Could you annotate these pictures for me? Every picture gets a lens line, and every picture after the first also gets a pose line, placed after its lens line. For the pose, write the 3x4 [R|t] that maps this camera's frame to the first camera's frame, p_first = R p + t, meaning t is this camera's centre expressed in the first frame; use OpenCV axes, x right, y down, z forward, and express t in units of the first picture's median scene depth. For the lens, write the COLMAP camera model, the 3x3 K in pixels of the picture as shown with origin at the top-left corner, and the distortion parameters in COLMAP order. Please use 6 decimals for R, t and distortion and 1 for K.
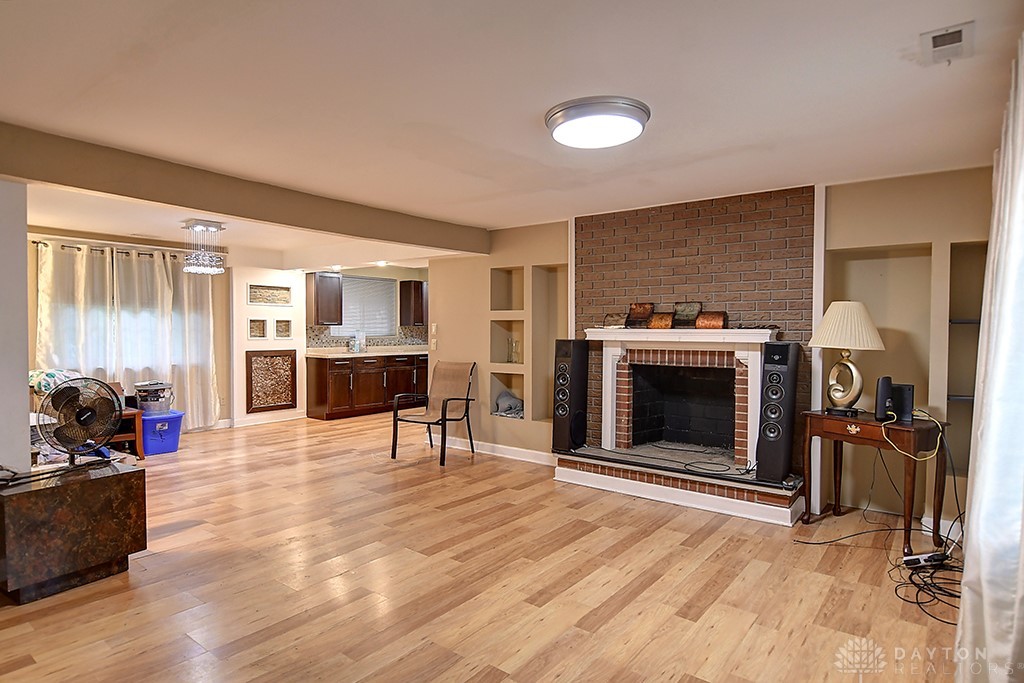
lens RADIAL K [[567.2, 0, 512.0], [0, 567.2, 341.5], [0, 0, 1]] dist [0.003350, -0.018190]
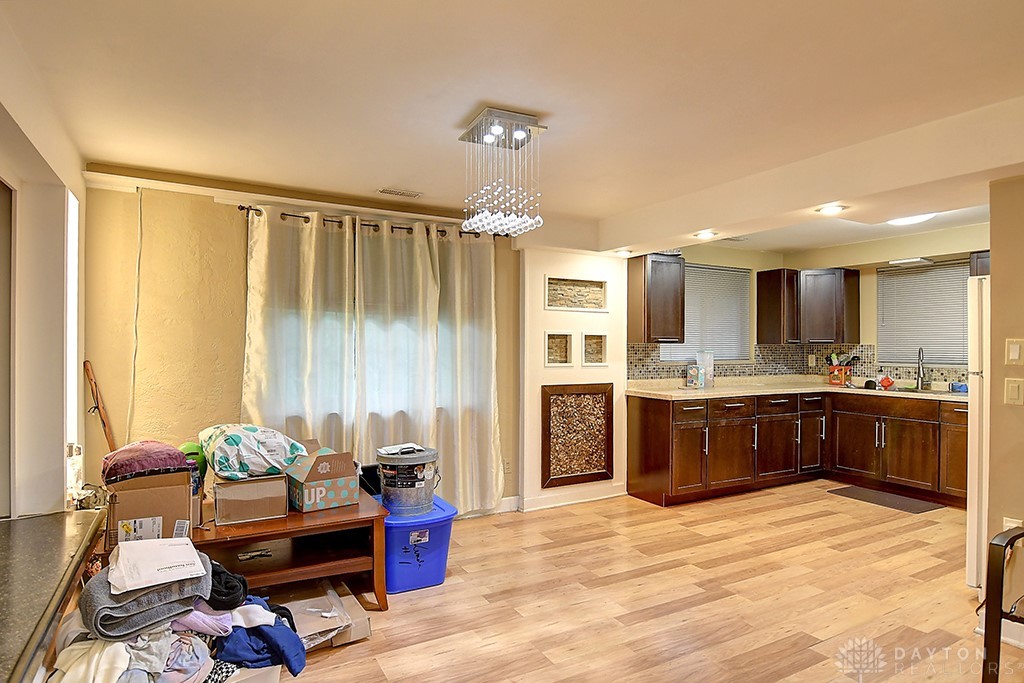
lens RADIAL K [[567.2, 0, 512.0], [0, 567.2, 341.5], [0, 0, 1]] dist [0.003350, -0.018190]
pose [[0.918915, -0.002412, -0.394449, -0.280938], [-0.009998, 0.999518, -0.029403, -0.013460], [0.394330, 0.030963, 0.918447, 0.462554]]
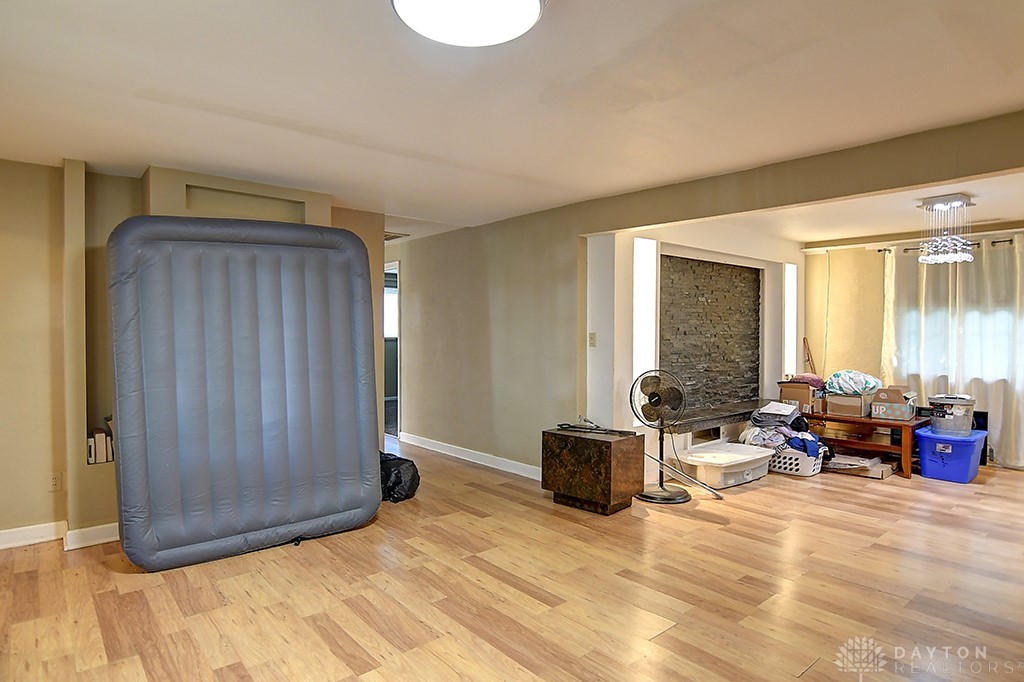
lens RADIAL K [[571.6, 0, 512.0], [0, 571.6, 341.0], [0, 0, 1]] dist [-0.002519, -0.001588]
pose [[-0.203447, 0.012855, -0.979002, 0.287090], [-0.022494, 0.999589, 0.017800, -0.008551], [0.978828, 0.025643, -0.203074, 0.455143]]
